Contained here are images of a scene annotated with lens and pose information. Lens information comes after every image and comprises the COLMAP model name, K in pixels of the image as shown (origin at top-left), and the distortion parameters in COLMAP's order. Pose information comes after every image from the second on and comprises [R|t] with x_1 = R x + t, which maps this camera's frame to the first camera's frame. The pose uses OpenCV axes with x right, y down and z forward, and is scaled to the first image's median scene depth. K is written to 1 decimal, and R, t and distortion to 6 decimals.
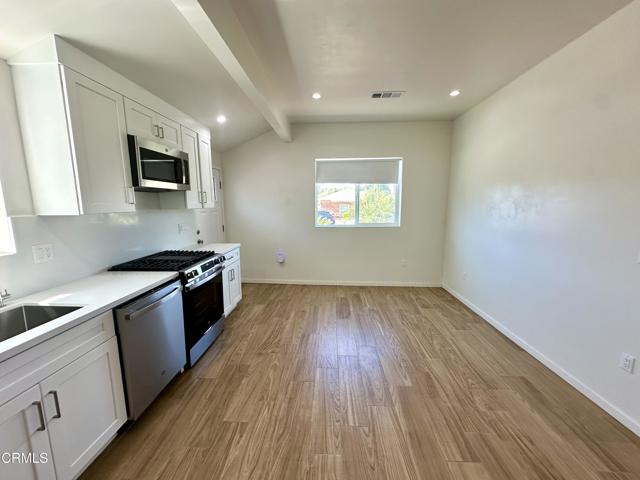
lens RADIAL K [[255.9, 0, 319.3], [0, 255.9, 239.5], [0, 0, 1]] dist [-0.005411, 0.000729]
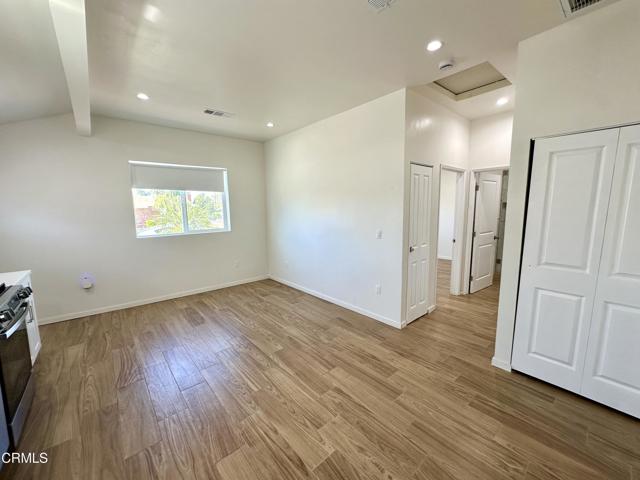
lens RADIAL K [[255.9, 0, 319.3], [0, 255.9, 239.4], [0, 0, 1]] dist [-0.005411, 0.000729]
pose [[0.722446, -0.094786, 0.684899, -0.244870], [0.109952, 0.993703, 0.021542, 0.005240], [-0.682629, 0.059743, 0.728319, -0.085430]]
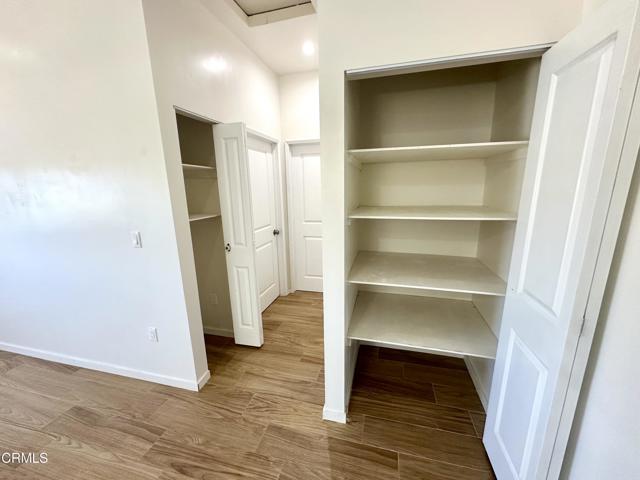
lens RADIAL K [[255.9, 0, 319.6], [0, 255.9, 240.5], [0, 0, 1]] dist [-0.005411, 0.000729]
pose [[0.203962, -0.201254, 0.958069, 0.206397], [0.156640, 0.972742, 0.170989, 0.001628], [-0.966366, 0.115197, 0.229927, -0.012213]]
